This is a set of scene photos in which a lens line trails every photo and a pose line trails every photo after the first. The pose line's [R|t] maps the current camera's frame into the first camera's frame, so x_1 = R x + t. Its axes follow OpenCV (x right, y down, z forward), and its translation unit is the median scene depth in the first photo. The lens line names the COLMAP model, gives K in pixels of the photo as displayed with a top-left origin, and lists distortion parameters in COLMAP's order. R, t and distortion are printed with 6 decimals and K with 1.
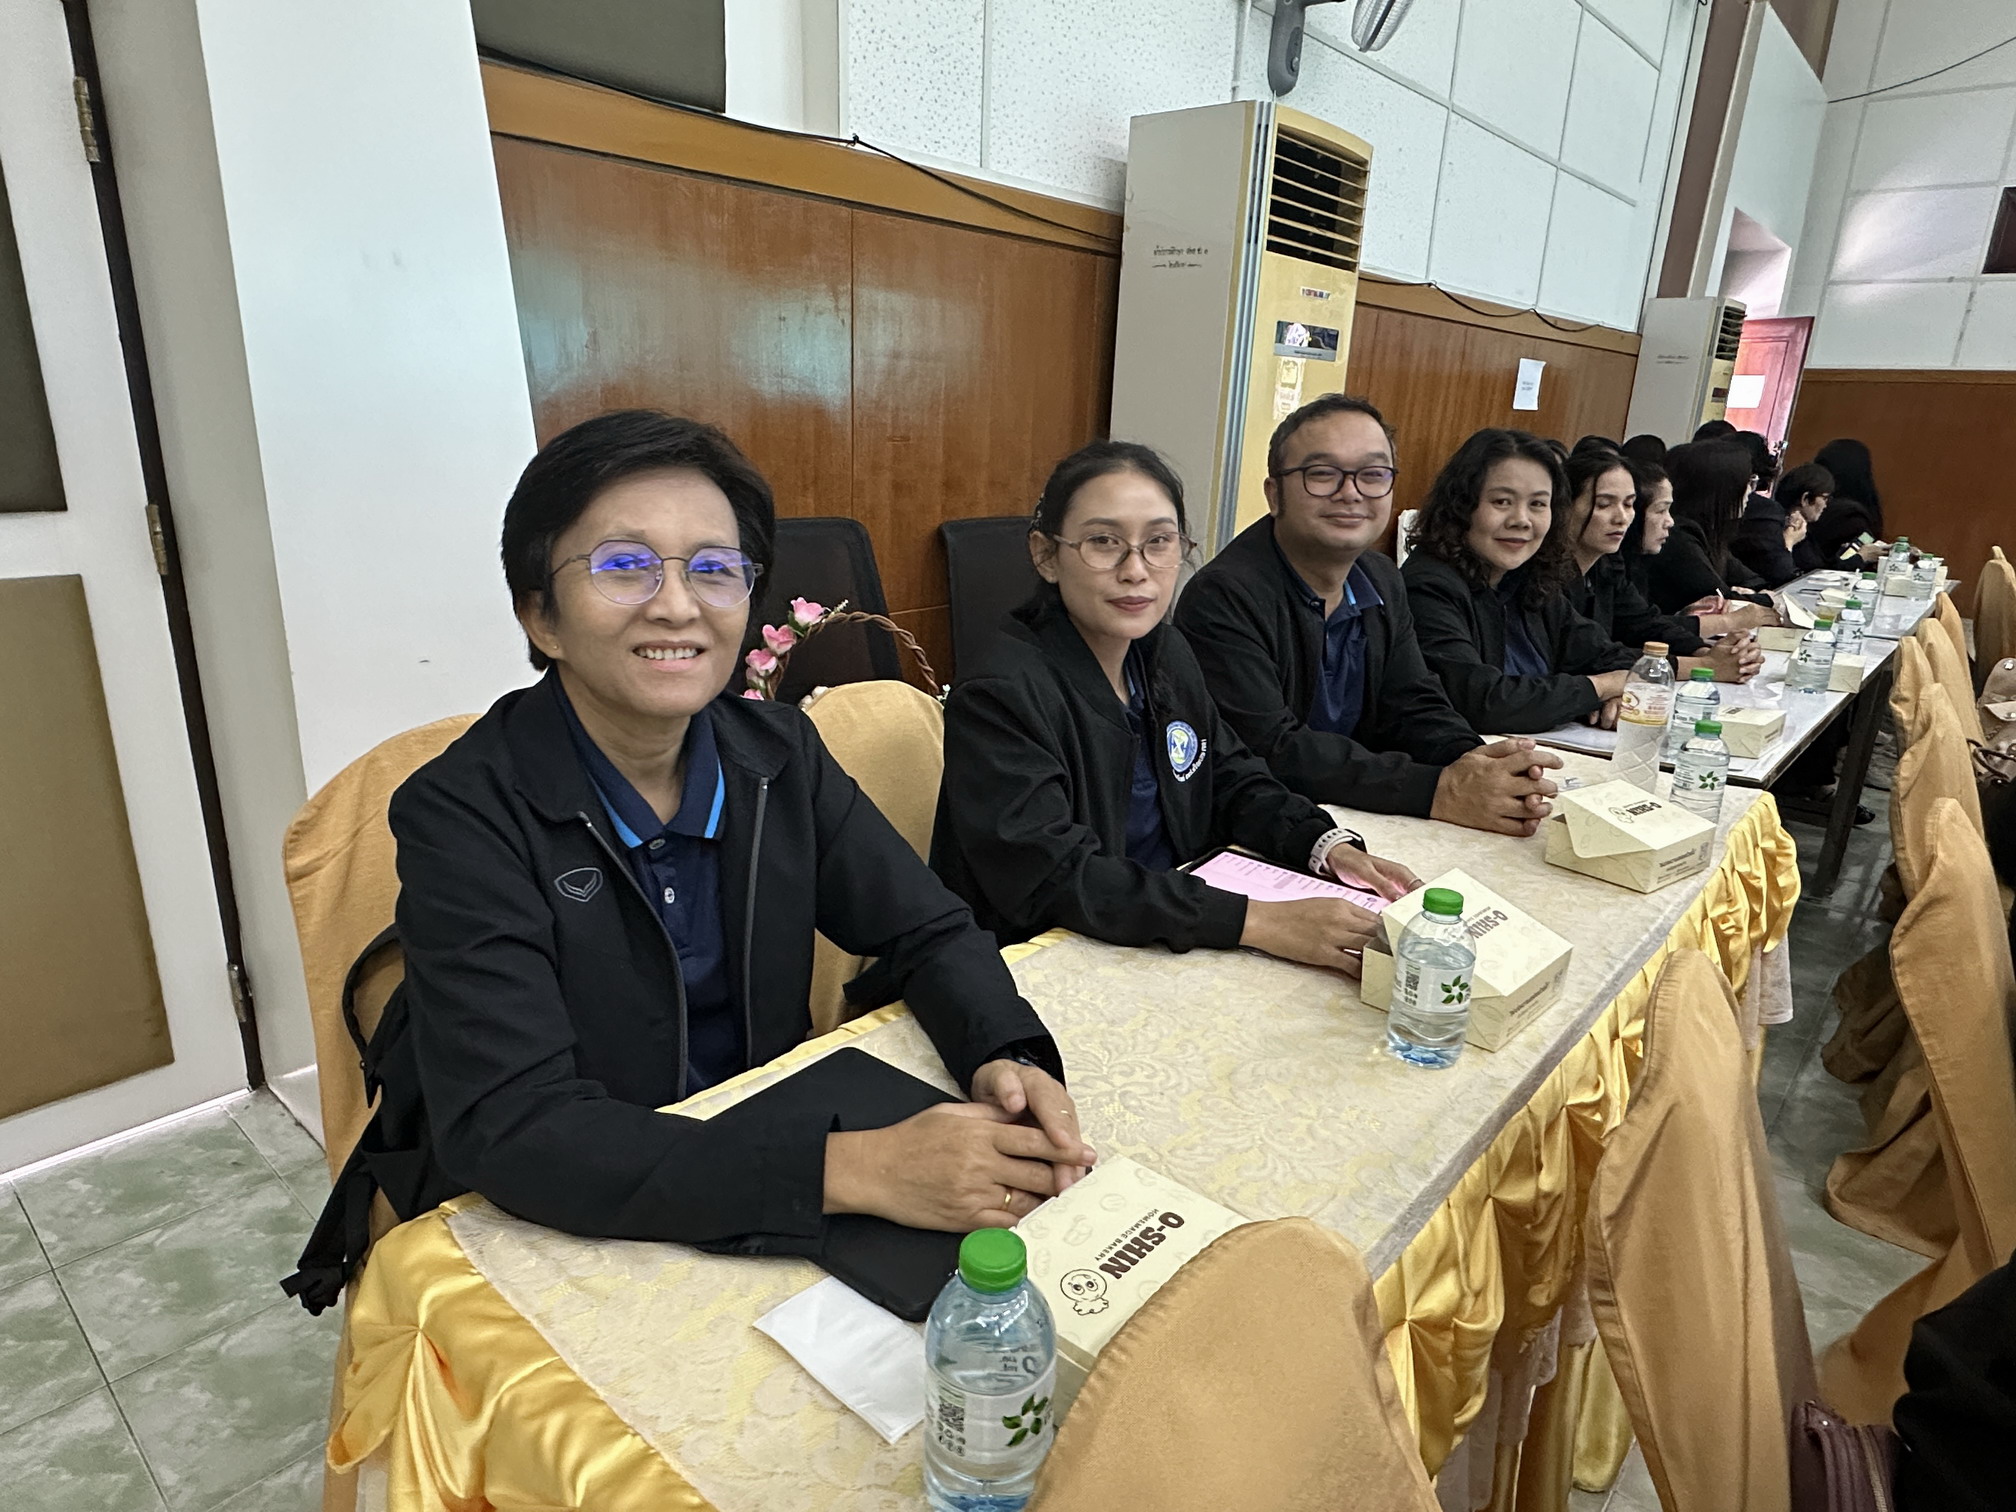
lens RADIAL K [[1210.2, 0, 995.0], [0, 1210.2, 773.9], [0, 0, 1]] dist [0.002350, -0.002411]
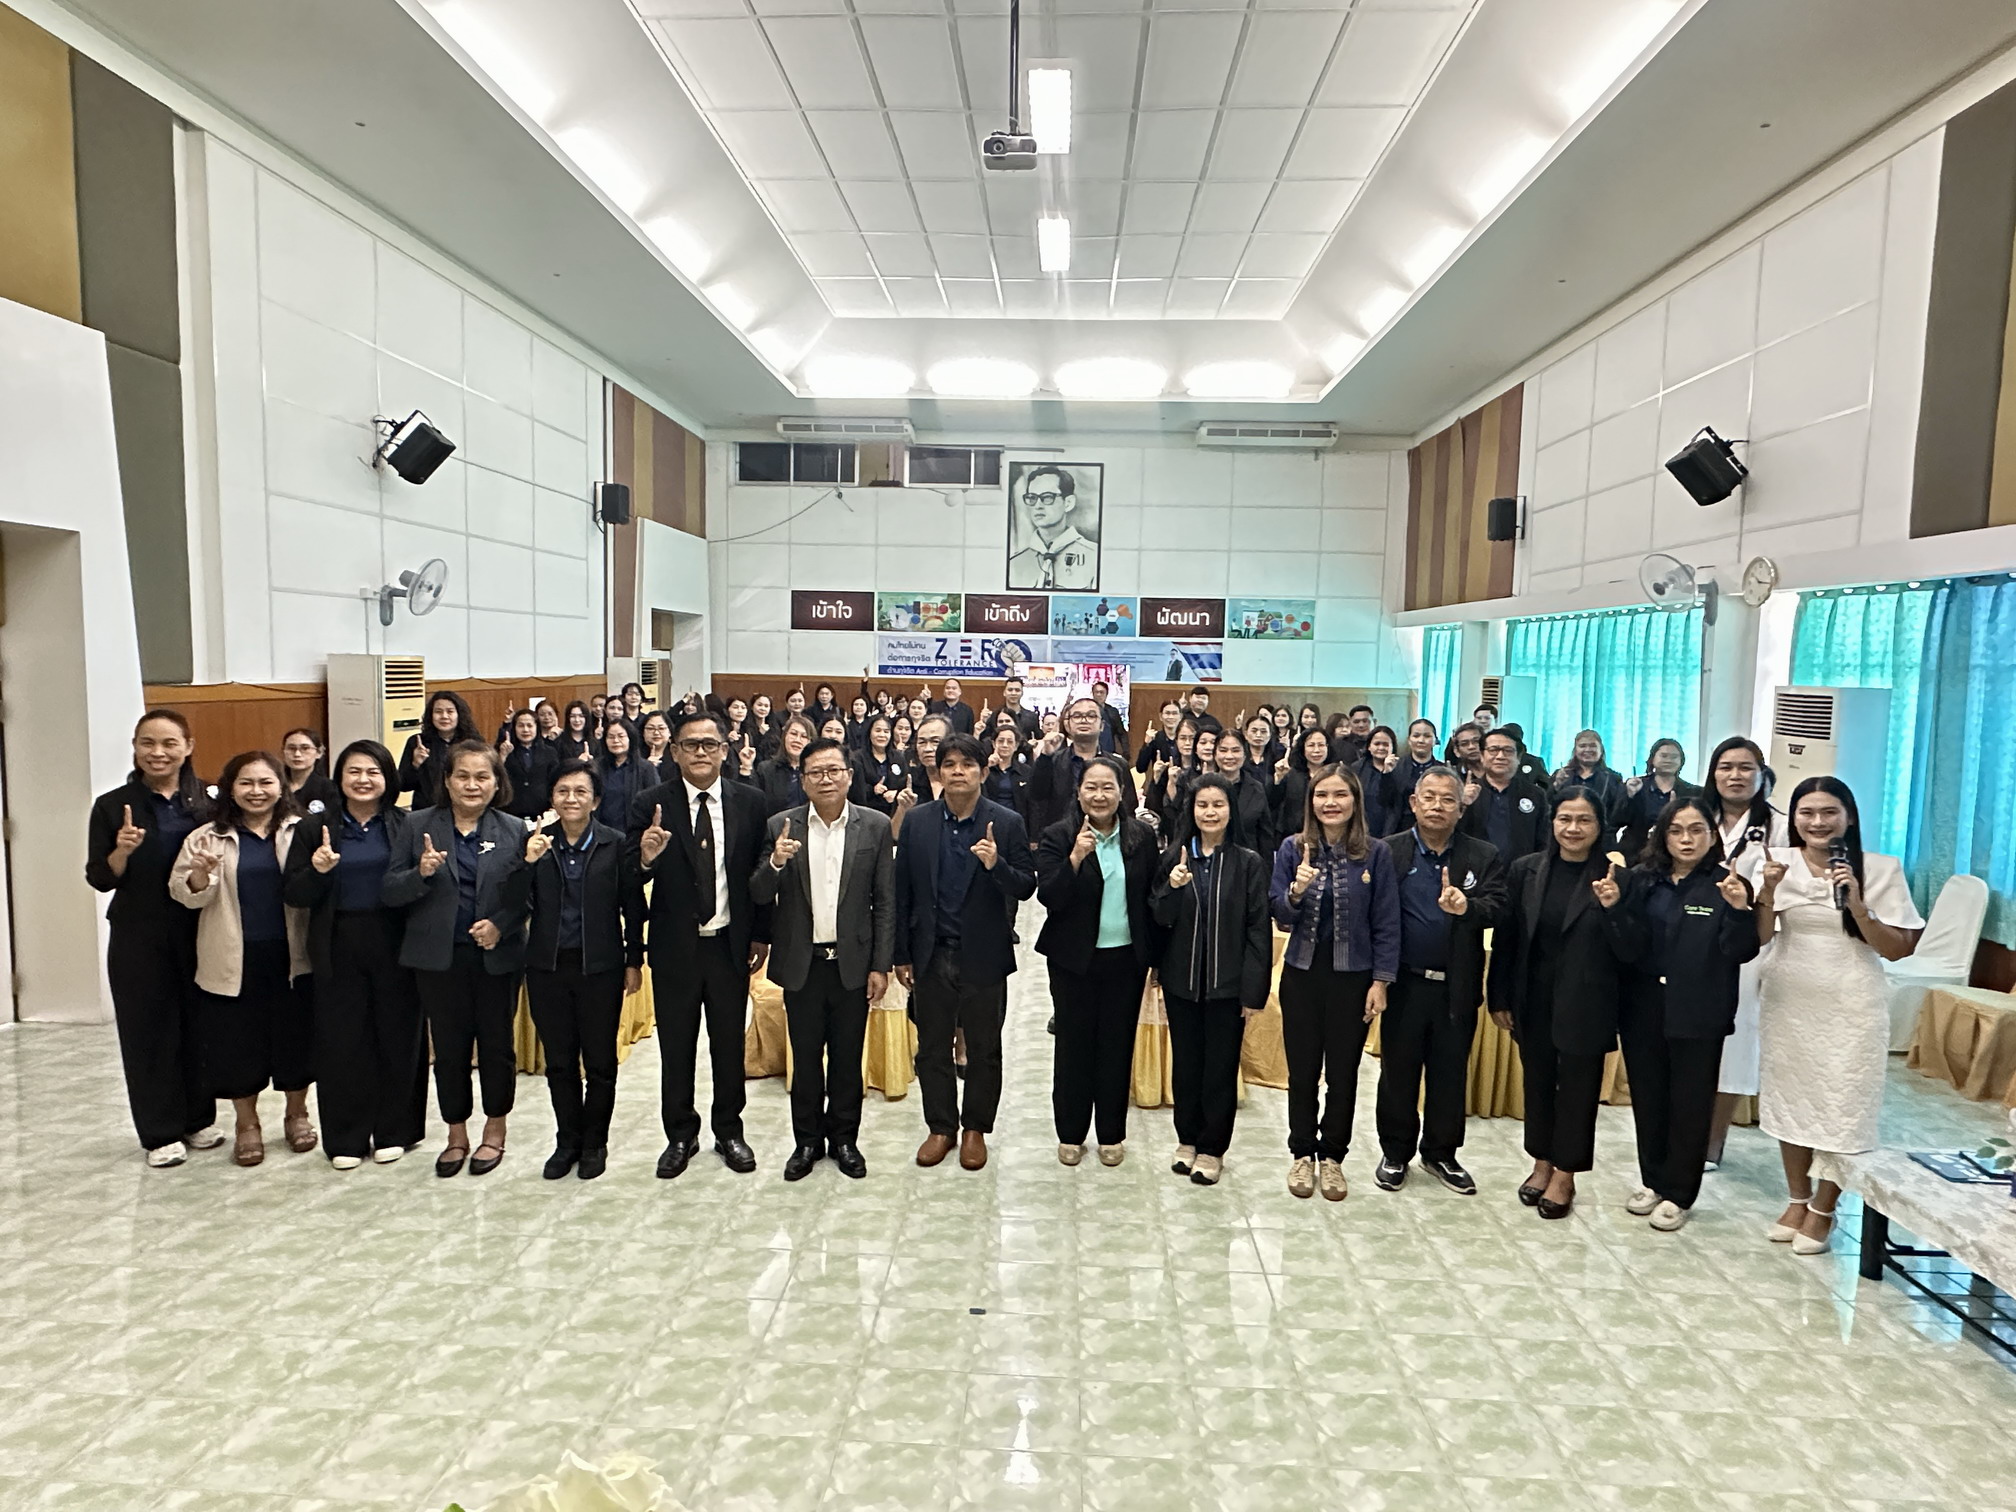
lens RADIAL K [[1210.2, 0, 1005.8], [0, 1210.2, 764.1], [0, 0, 1]] dist [0.002350, -0.002411]
pose [[0.791847, -0.059296, 0.607834, -0.388228], [0.172669, 0.976404, -0.129691, 0.369927], [-0.585802, 0.207649, 0.783401, -2.200684]]
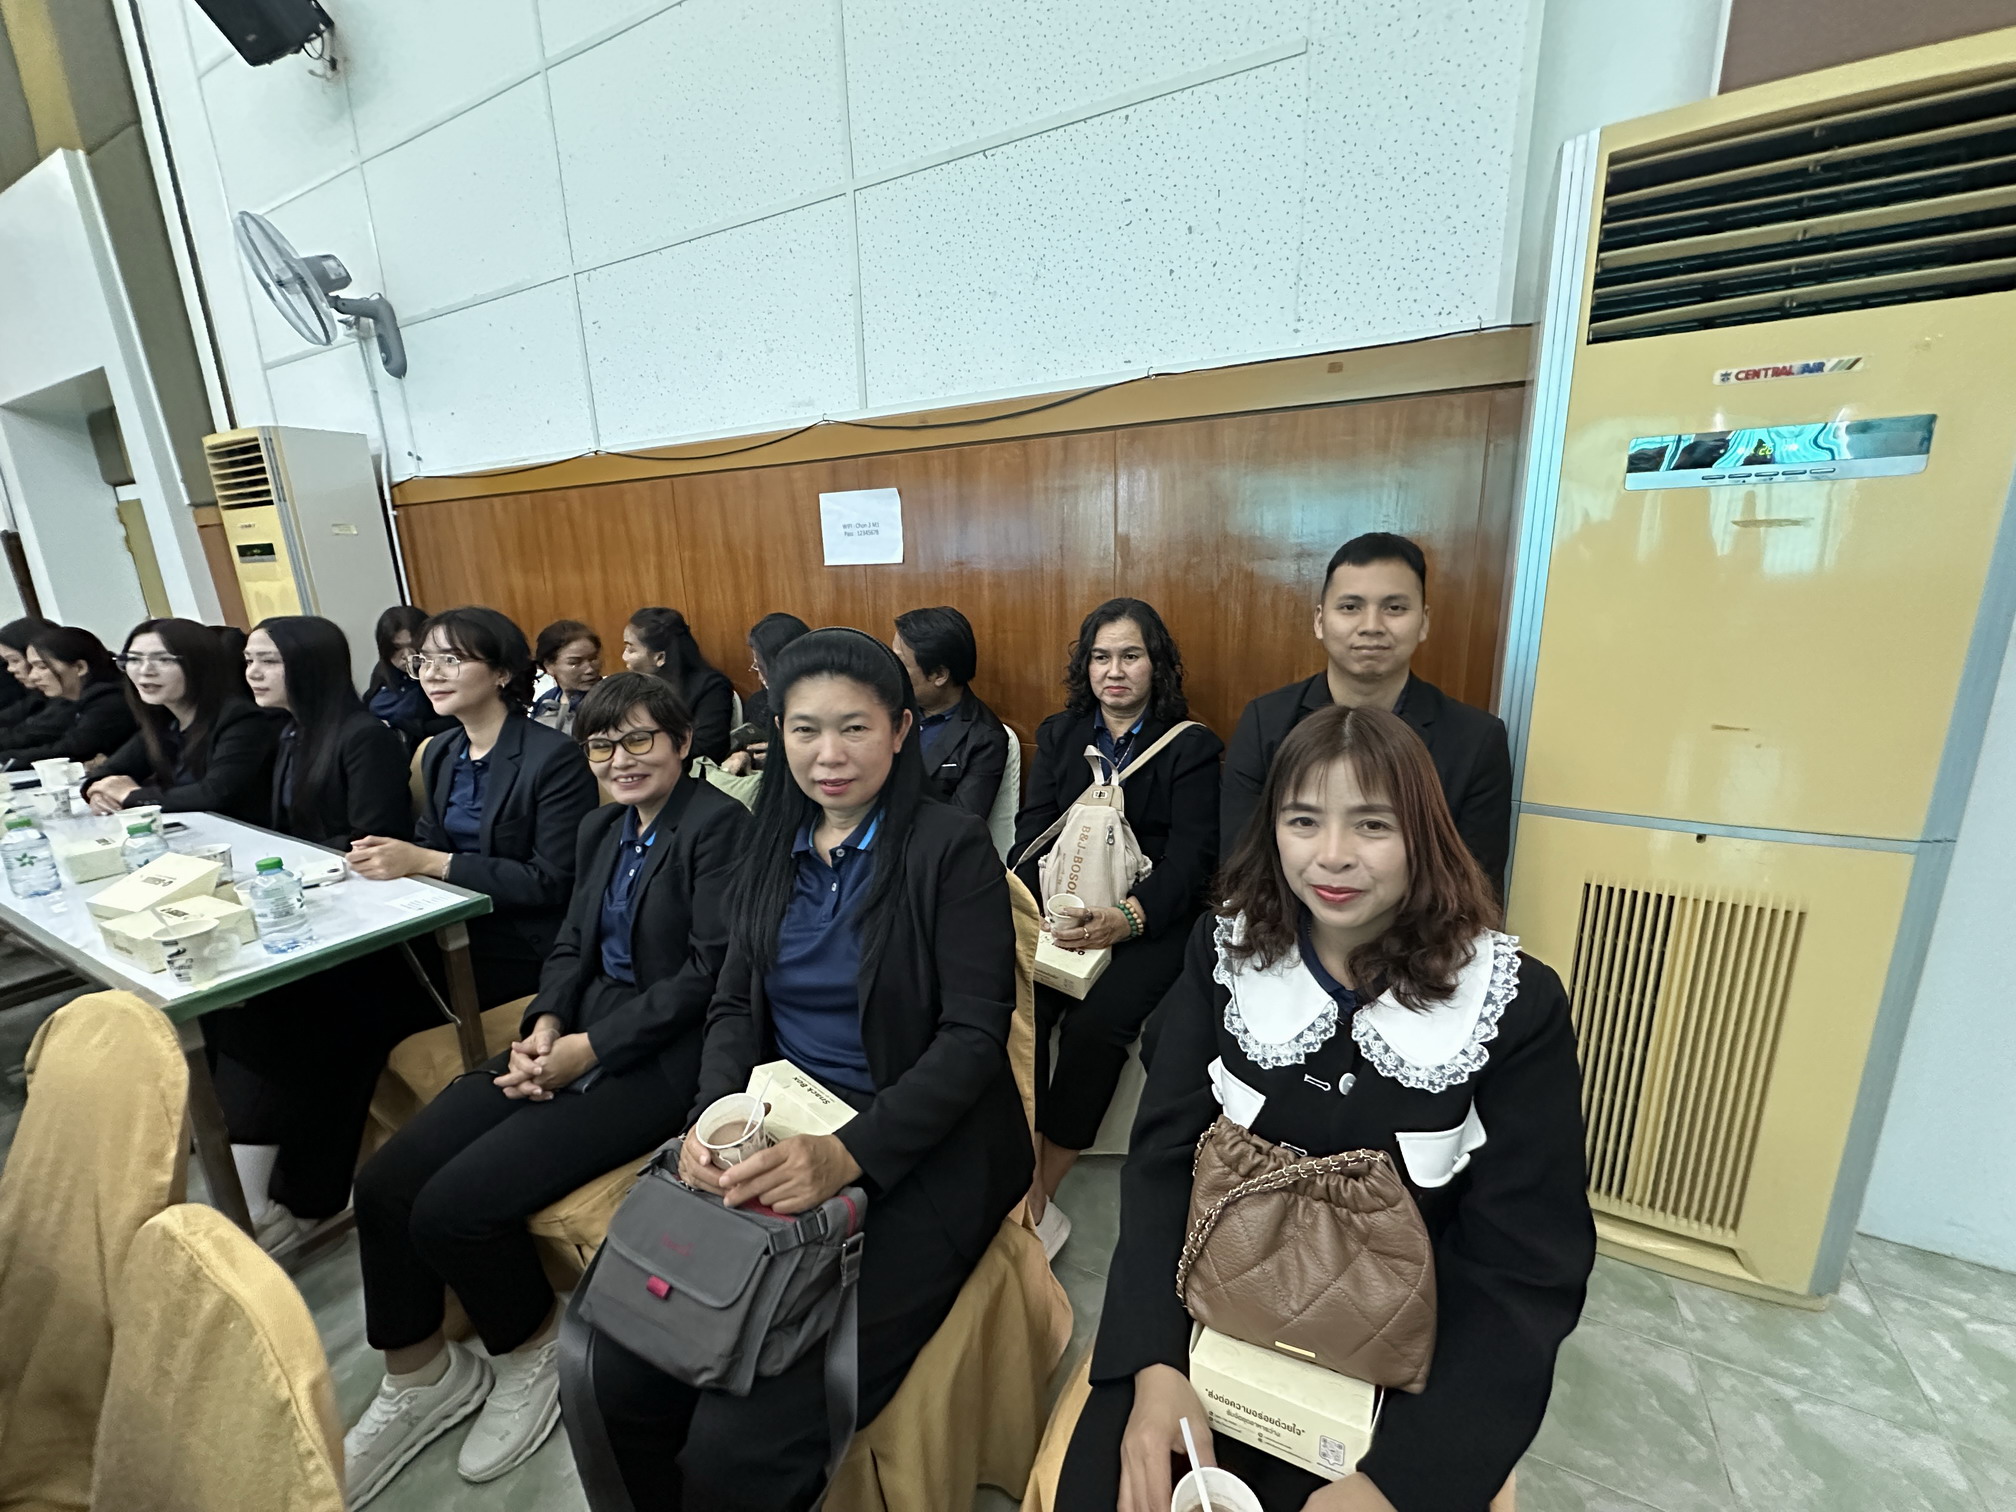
lens RADIAL K [[802.5, 0, 995.8], [0, 802.5, 761.1], [0, 0, 1]] dist [-0.010660, 0.000470]
pose [[0.223638, 0.206051, -0.952643, 1.796879], [-0.248879, 0.957070, 0.148582, -0.550053], [0.942362, 0.203864, 0.265318, 1.919936]]
